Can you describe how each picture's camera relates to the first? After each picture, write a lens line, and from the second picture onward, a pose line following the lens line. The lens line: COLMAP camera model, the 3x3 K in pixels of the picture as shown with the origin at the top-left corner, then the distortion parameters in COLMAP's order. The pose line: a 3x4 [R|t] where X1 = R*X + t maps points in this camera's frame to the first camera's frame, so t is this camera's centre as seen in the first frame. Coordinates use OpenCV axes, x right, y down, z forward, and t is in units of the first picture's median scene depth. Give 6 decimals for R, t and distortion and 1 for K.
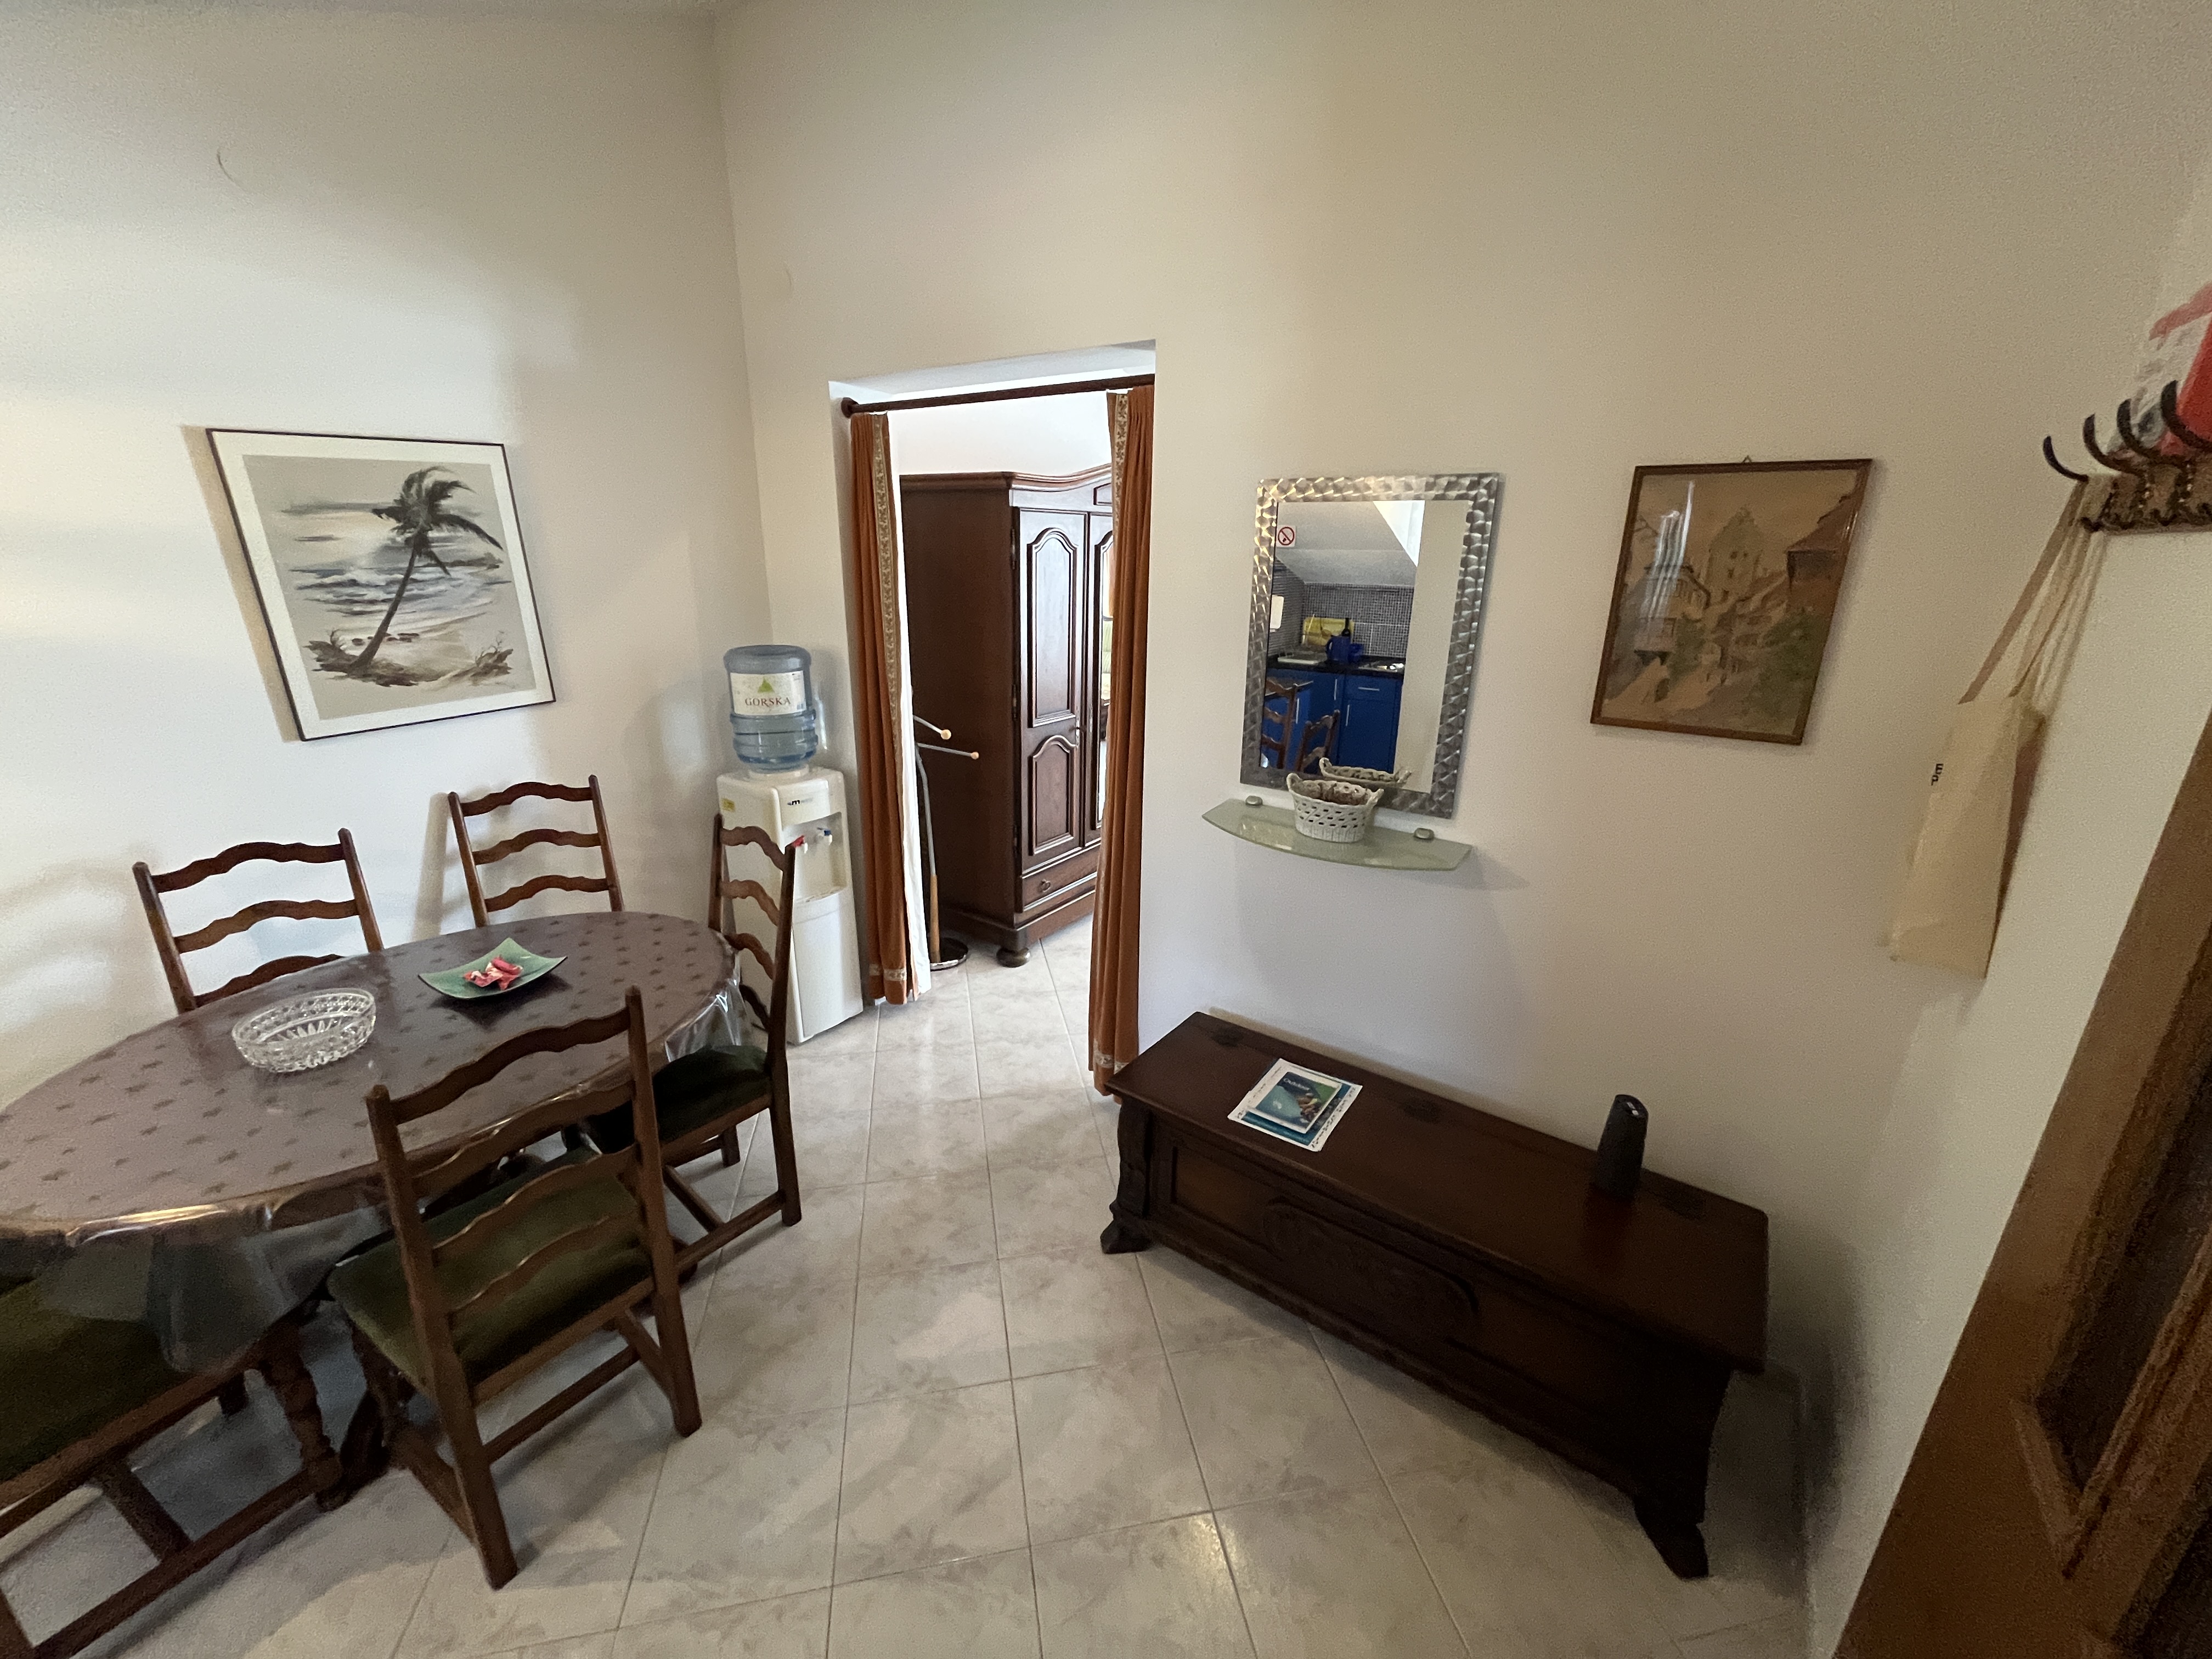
lens RADIAL K [[891.6, 0, 1101.8], [0, 891.6, 830.4], [0, 0, 1]] dist [-0.003044, 0.000029]
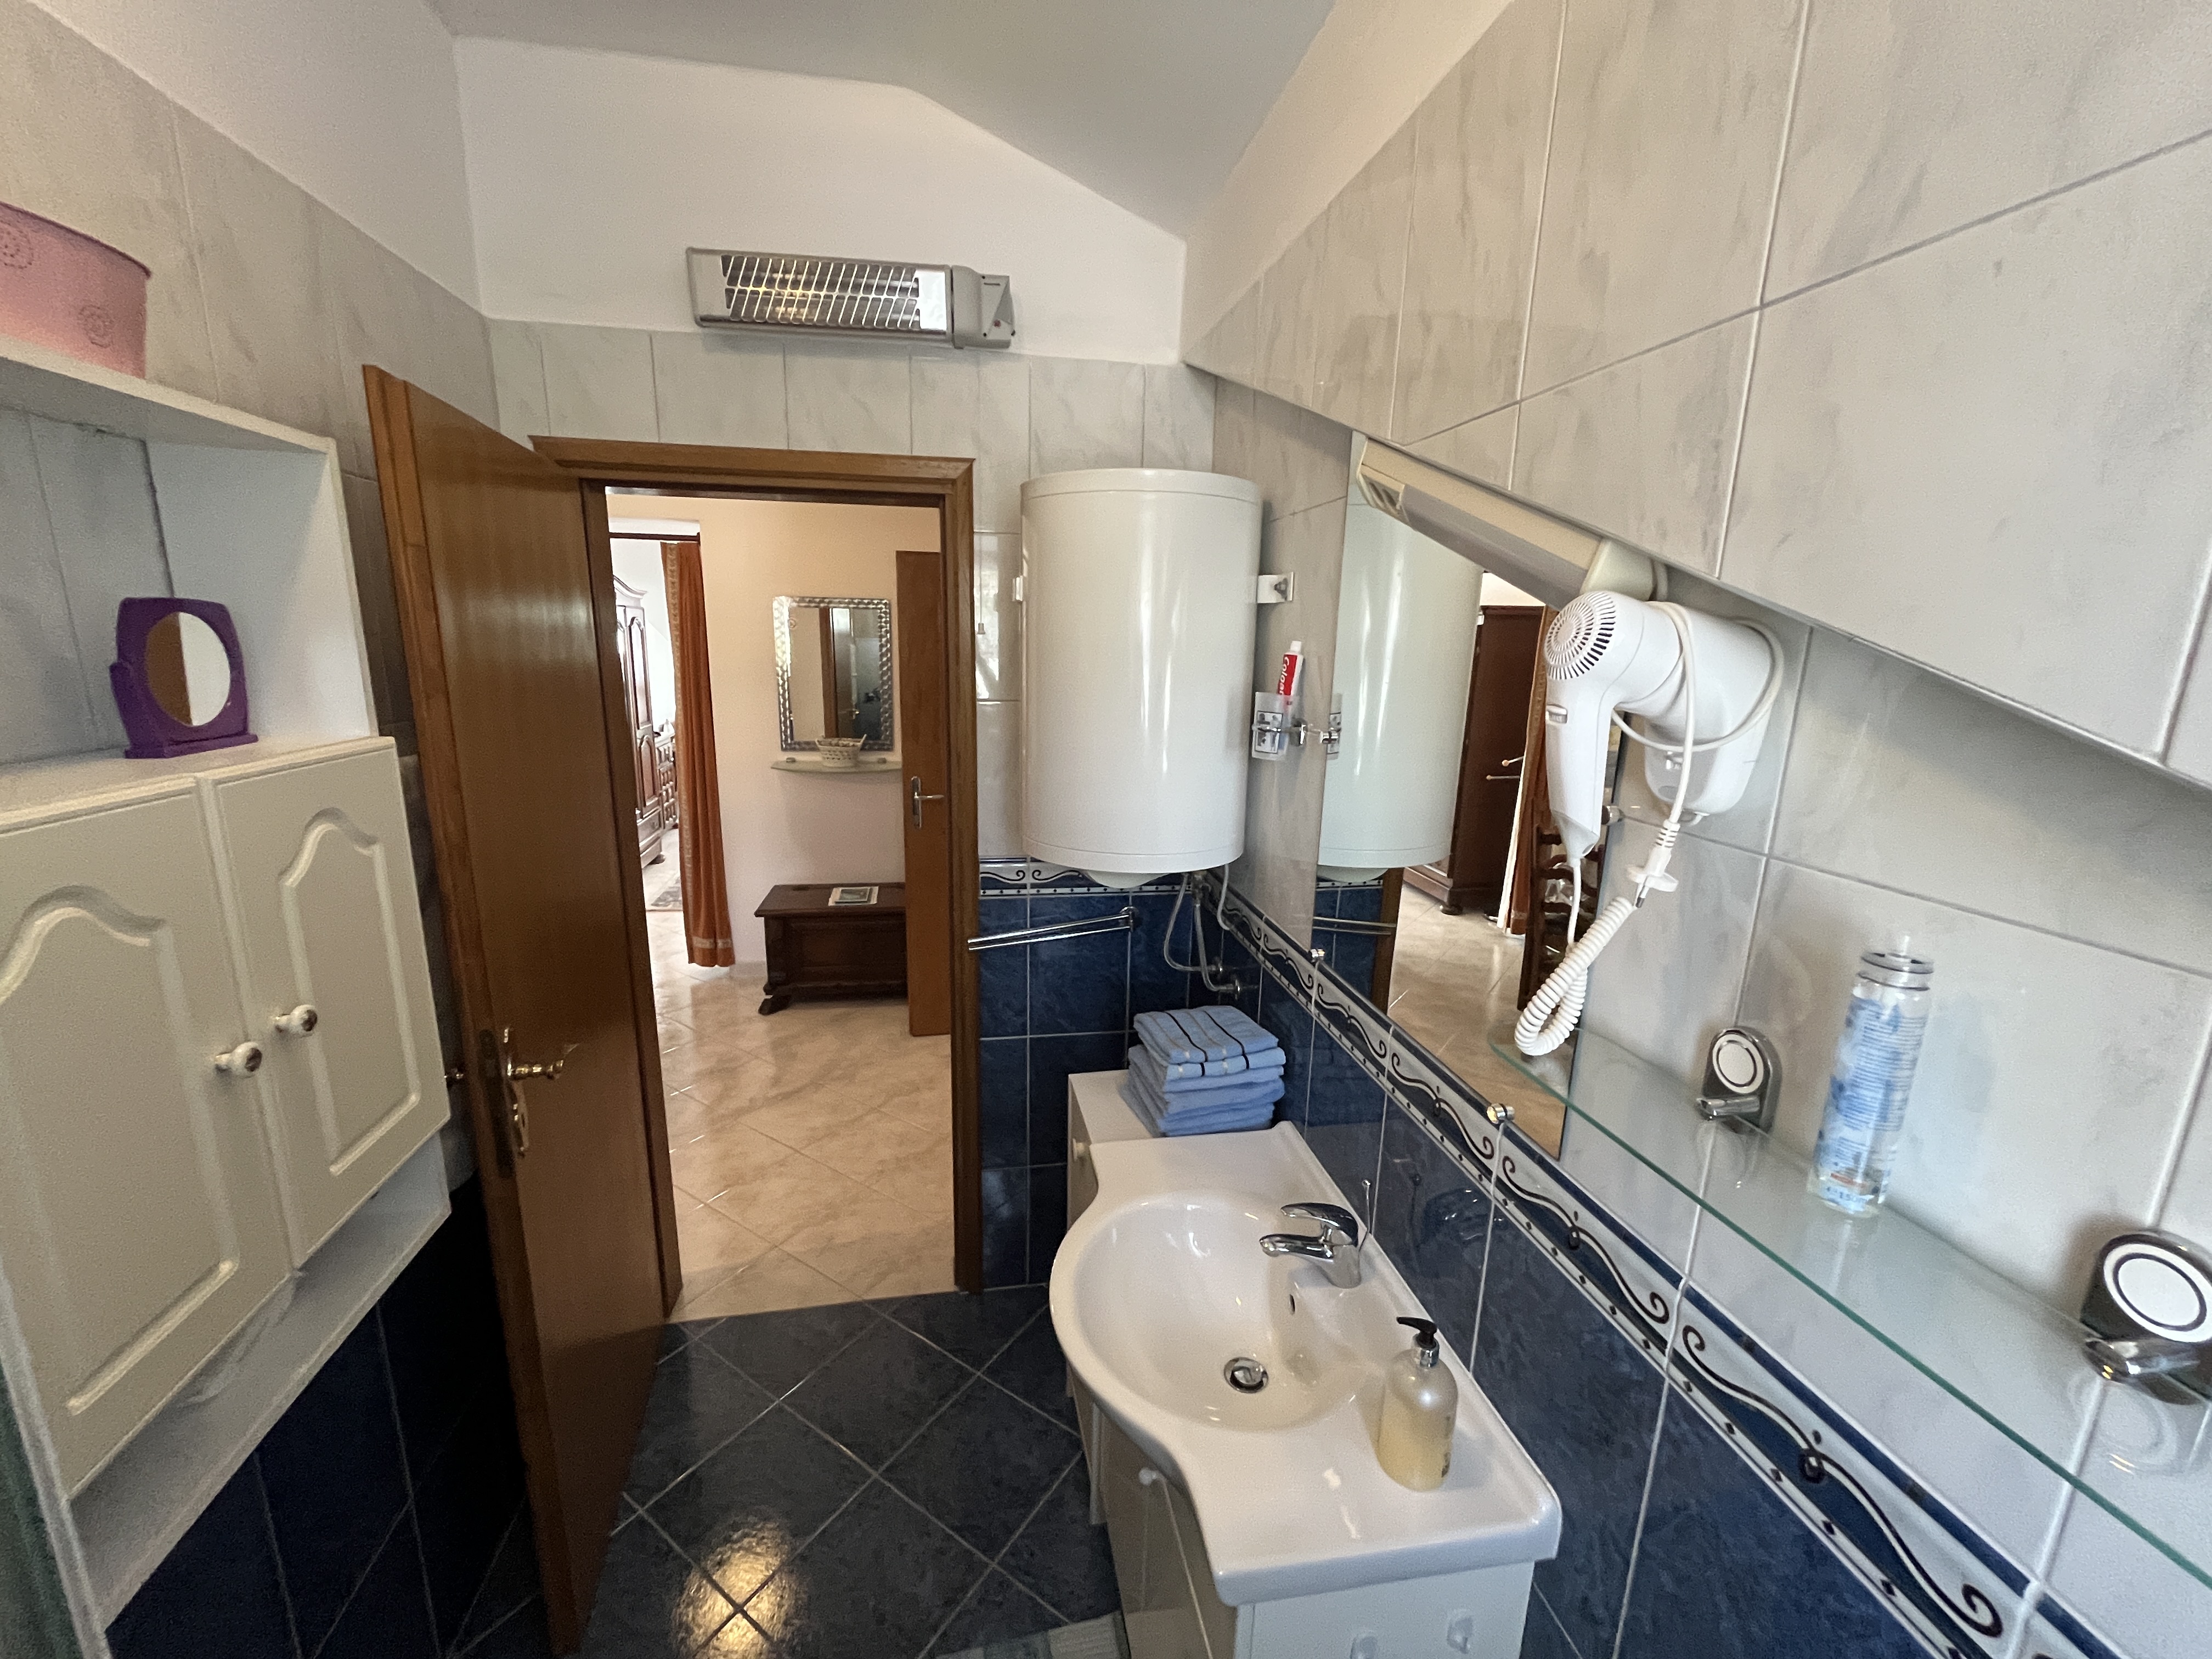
lens RADIAL K [[891.6, 0, 1101.8], [0, 891.6, 830.4], [0, 0, 1]] dist [-0.003044, 0.000029]
pose [[0.709719, -0.150756, 0.688165, -0.698904], [0.207816, 0.978168, -0.000037, 0.256138], [-0.673136, 0.143038, 0.725554, -0.808197]]
